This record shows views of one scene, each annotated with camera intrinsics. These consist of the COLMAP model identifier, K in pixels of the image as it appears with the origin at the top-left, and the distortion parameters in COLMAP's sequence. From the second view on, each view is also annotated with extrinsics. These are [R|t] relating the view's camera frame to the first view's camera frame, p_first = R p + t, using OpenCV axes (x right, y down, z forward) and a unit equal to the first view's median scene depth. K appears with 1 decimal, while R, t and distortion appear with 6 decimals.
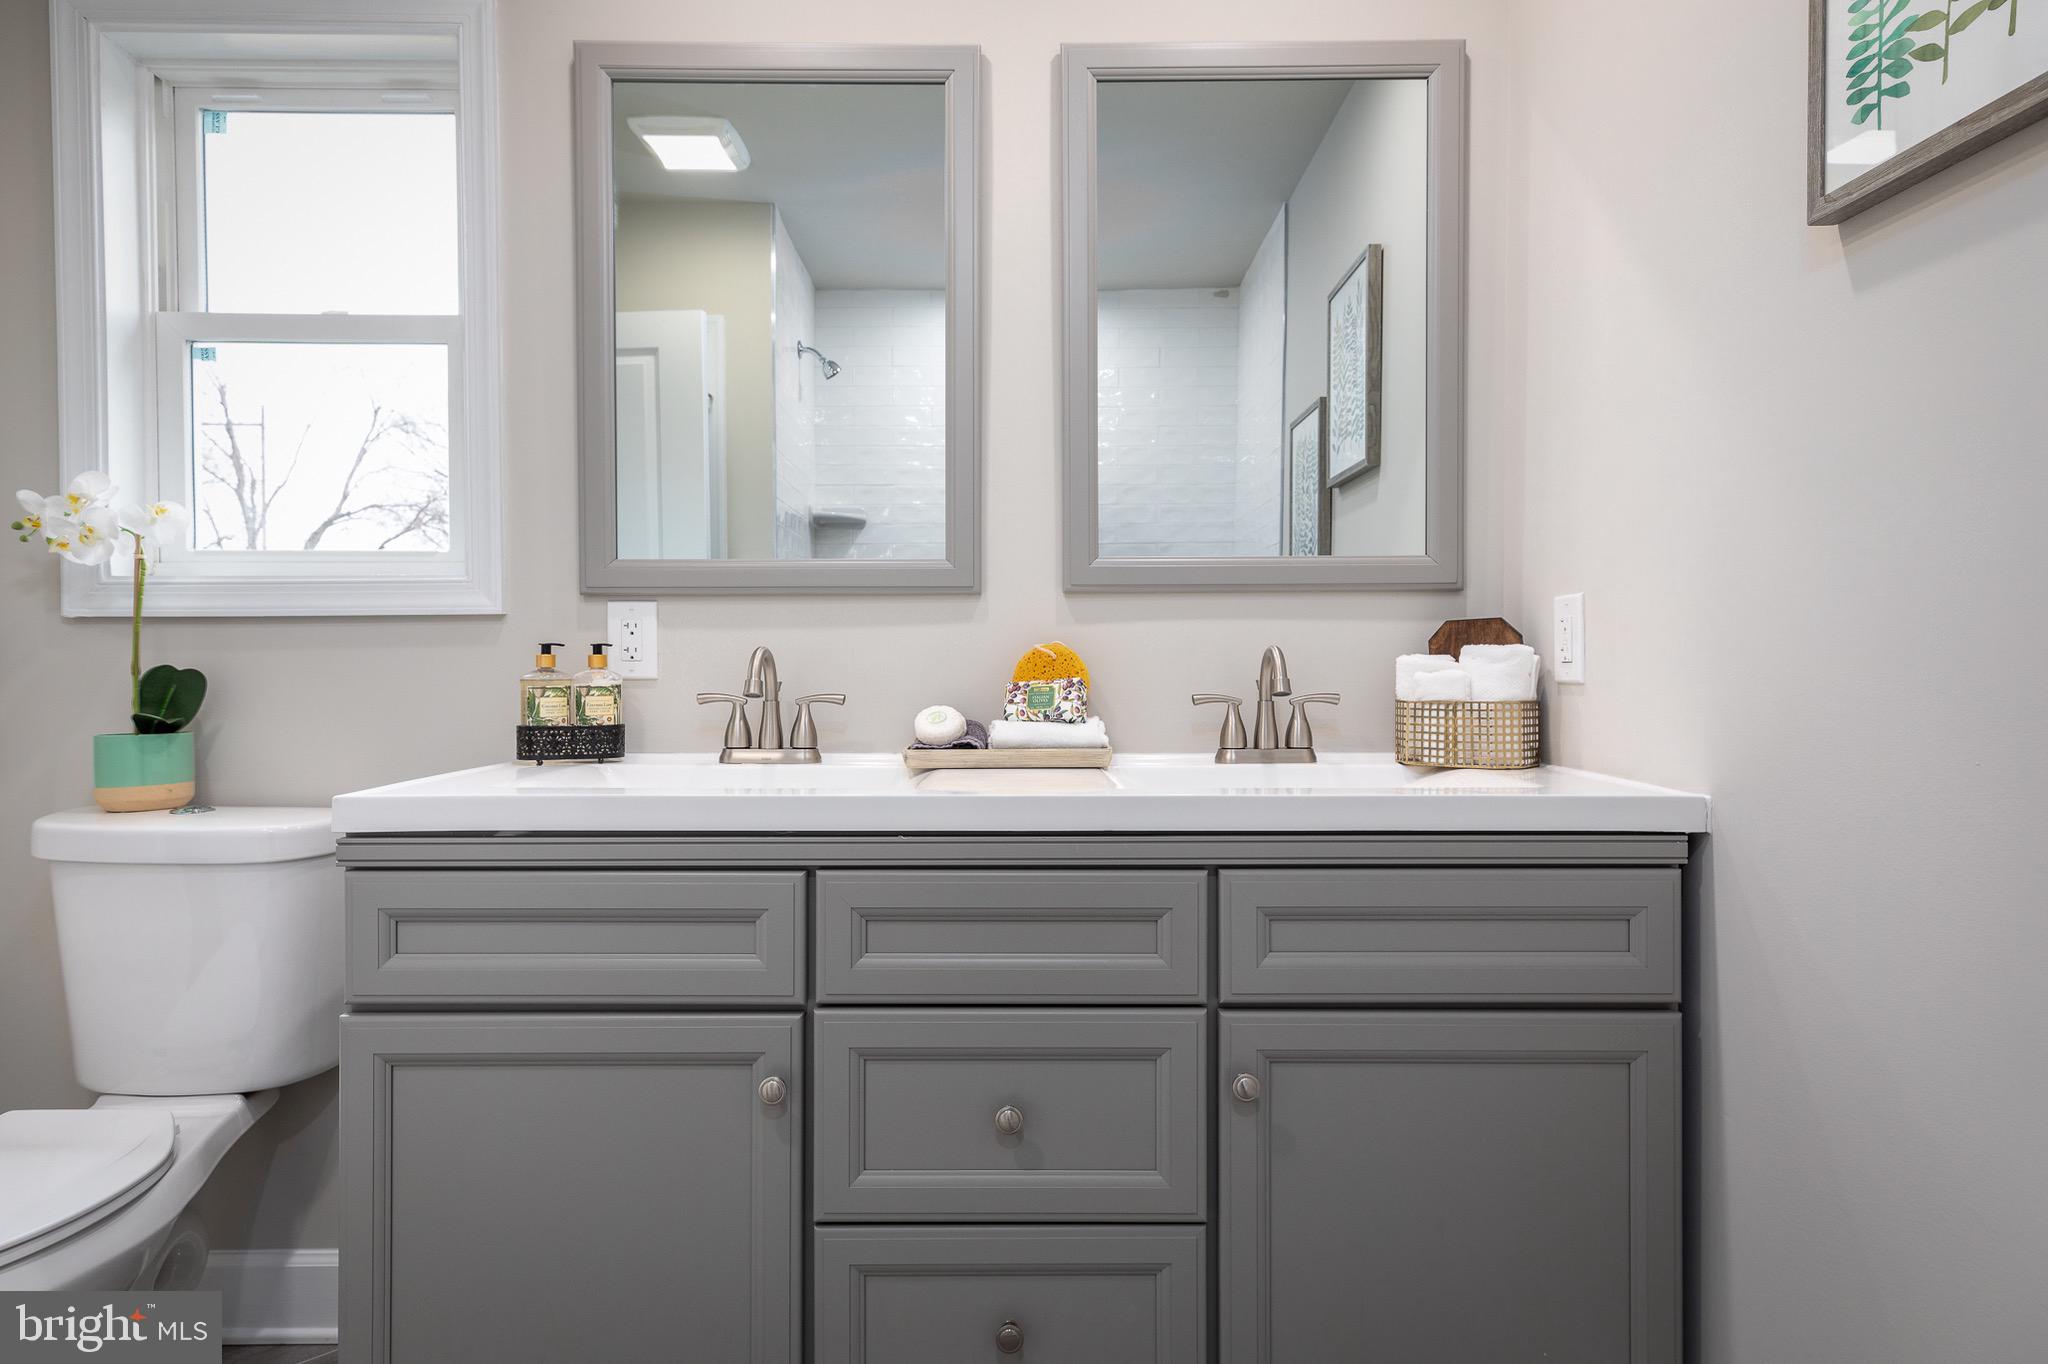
lens RADIAL K [[1205.3, 0, 1024.0], [0, 1205.3, 682.0], [0, 0, 1]] dist [0.020438, -0.001111]
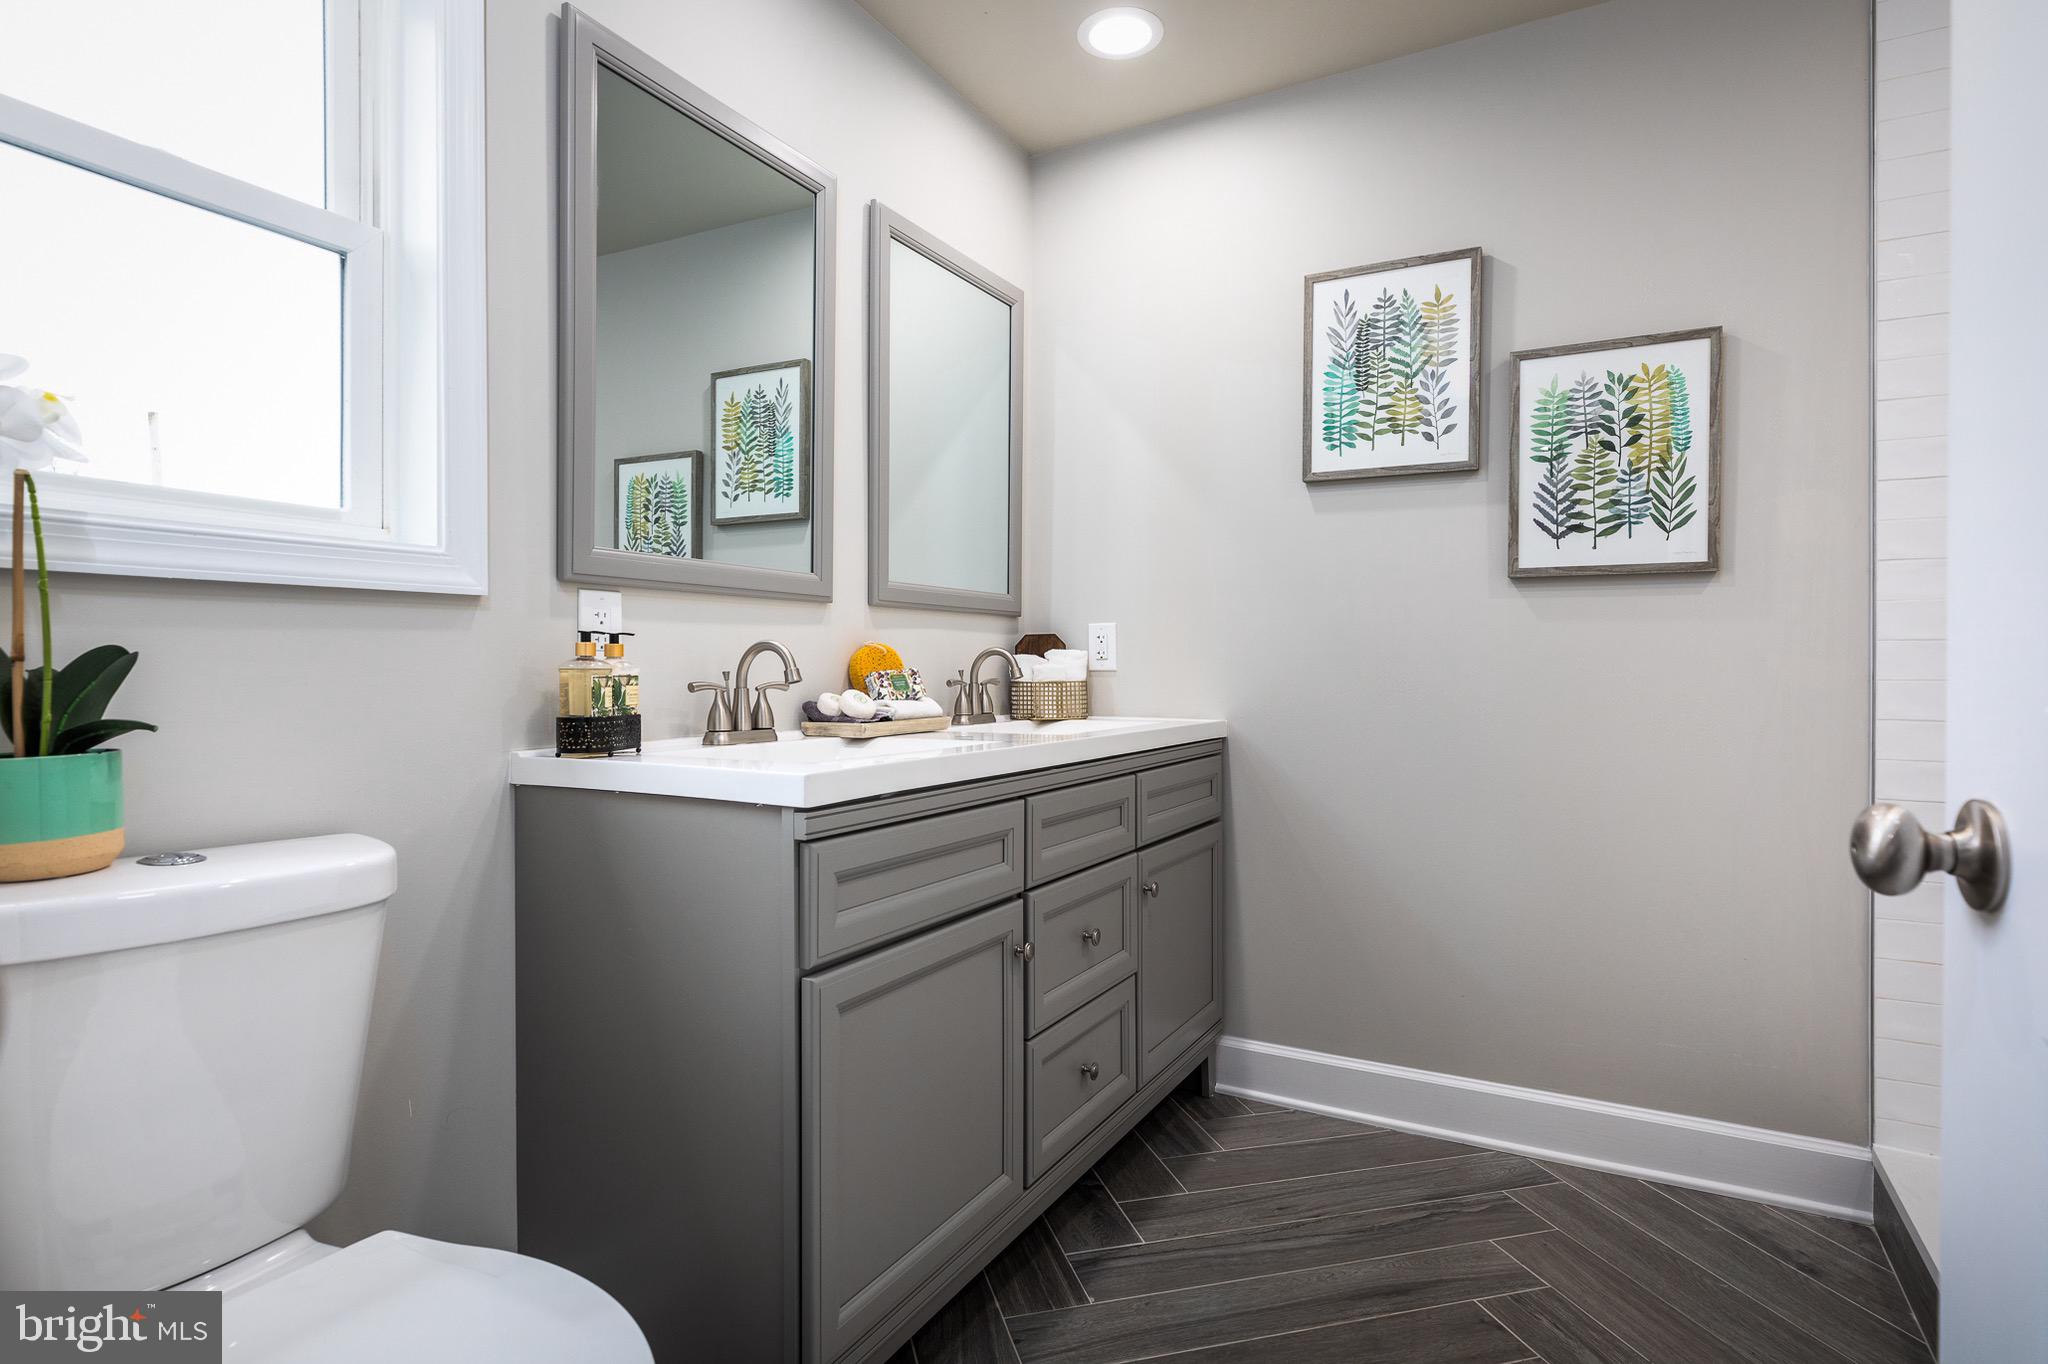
lens RADIAL K [[1099.1, 0, 1024.0], [0, 1099.1, 682.0], [0, 0, 1]] dist [0.001346, -0.000096]
pose [[0.479822, -0.009170, 0.877318, -0.997428], [0.009947, 0.999938, 0.005012, 0.007420], [-0.877309, 0.006322, 0.479884, 0.275900]]
